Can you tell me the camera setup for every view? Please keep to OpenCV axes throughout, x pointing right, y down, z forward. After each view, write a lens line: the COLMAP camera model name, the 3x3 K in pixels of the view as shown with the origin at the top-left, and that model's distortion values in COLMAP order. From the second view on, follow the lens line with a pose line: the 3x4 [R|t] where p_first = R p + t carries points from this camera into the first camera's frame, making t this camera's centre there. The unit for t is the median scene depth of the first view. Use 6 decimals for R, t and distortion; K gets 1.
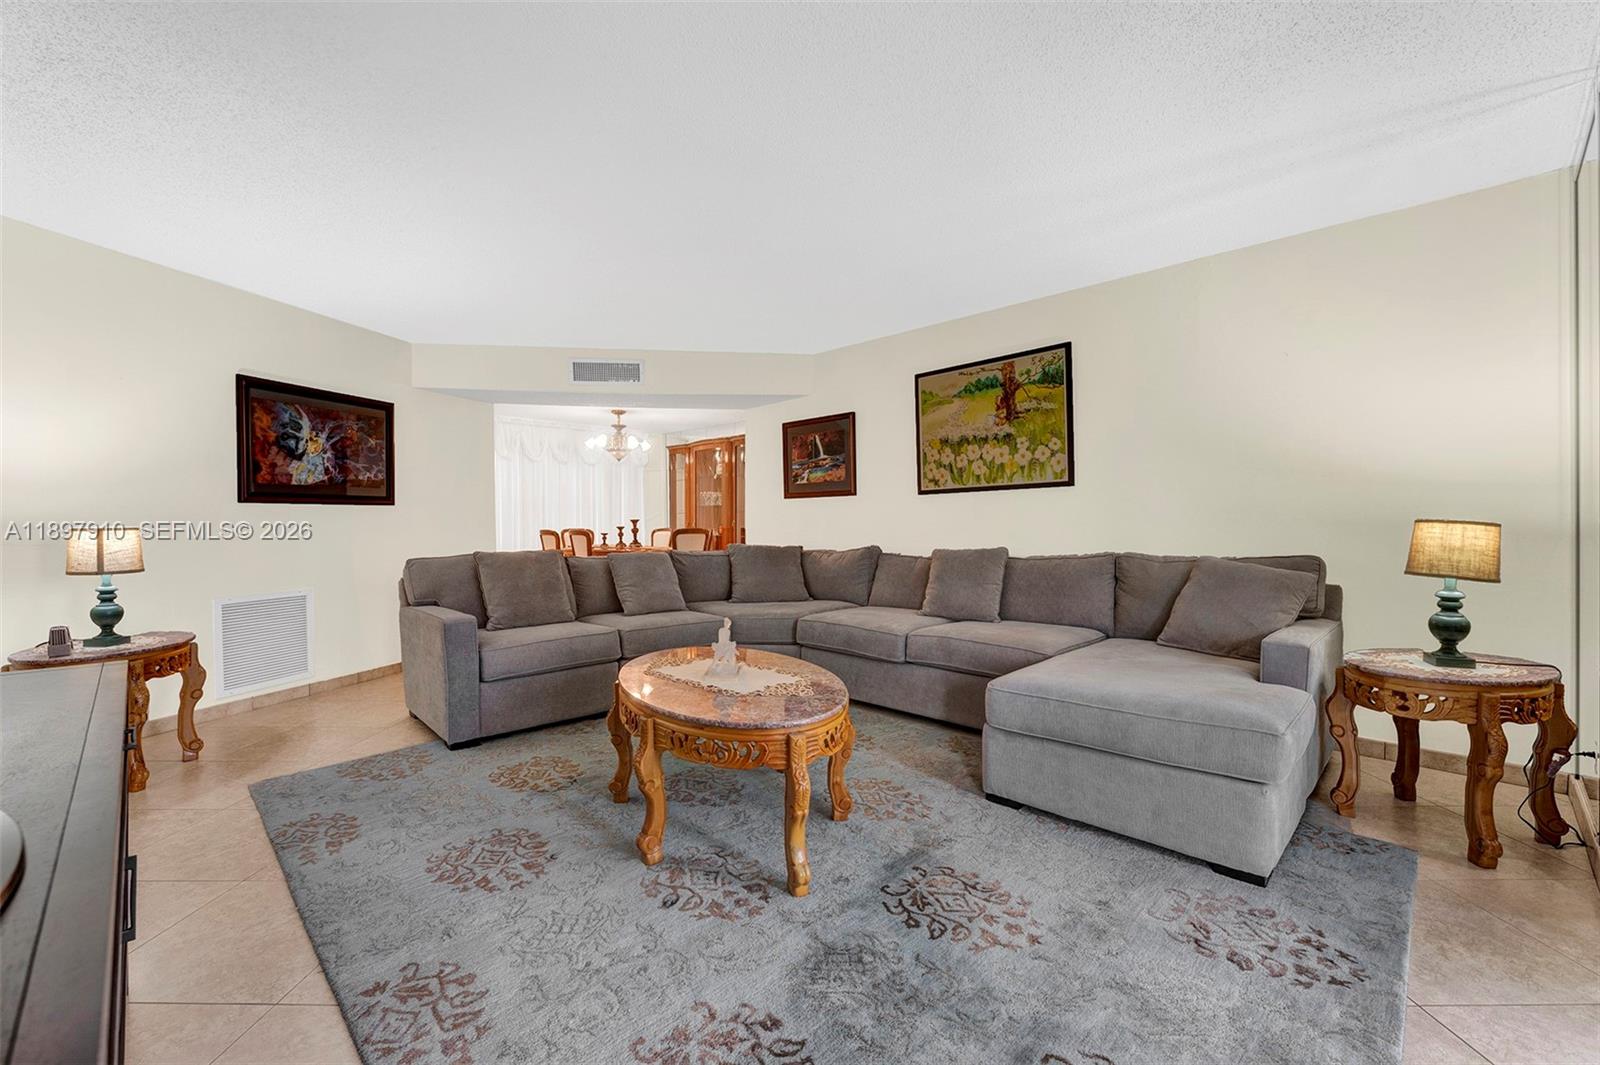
lens RADIAL K [[644.3, 0, 798.4], [0, 644.3, 524.7], [0, 0, 1]] dist [0.016519, -0.000068]
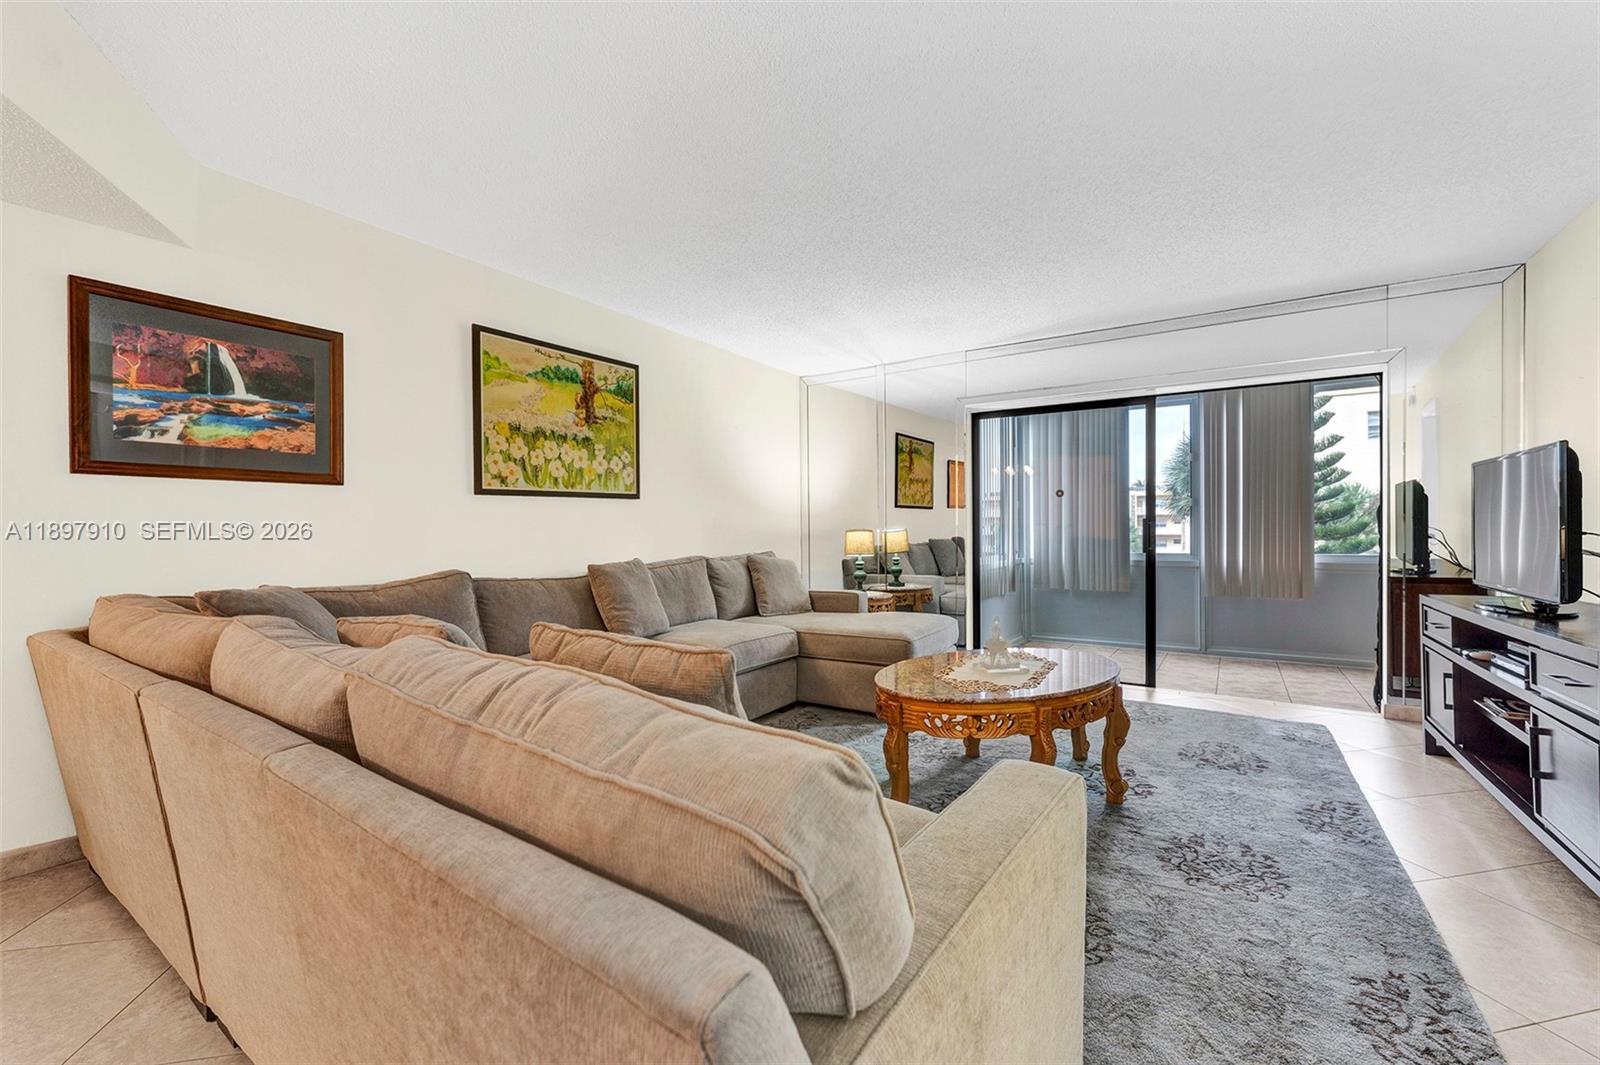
lens RADIAL K [[644.3, 0, 796.4], [0, 644.3, 533.1], [0, 0, 1]] dist [0.016519, -0.000068]
pose [[-0.180503, 0.002917, 0.983570, -0.625712], [0.015172, 0.999885, -0.000181, 0.001712], [-0.983457, 0.014890, -0.180526, 0.849983]]
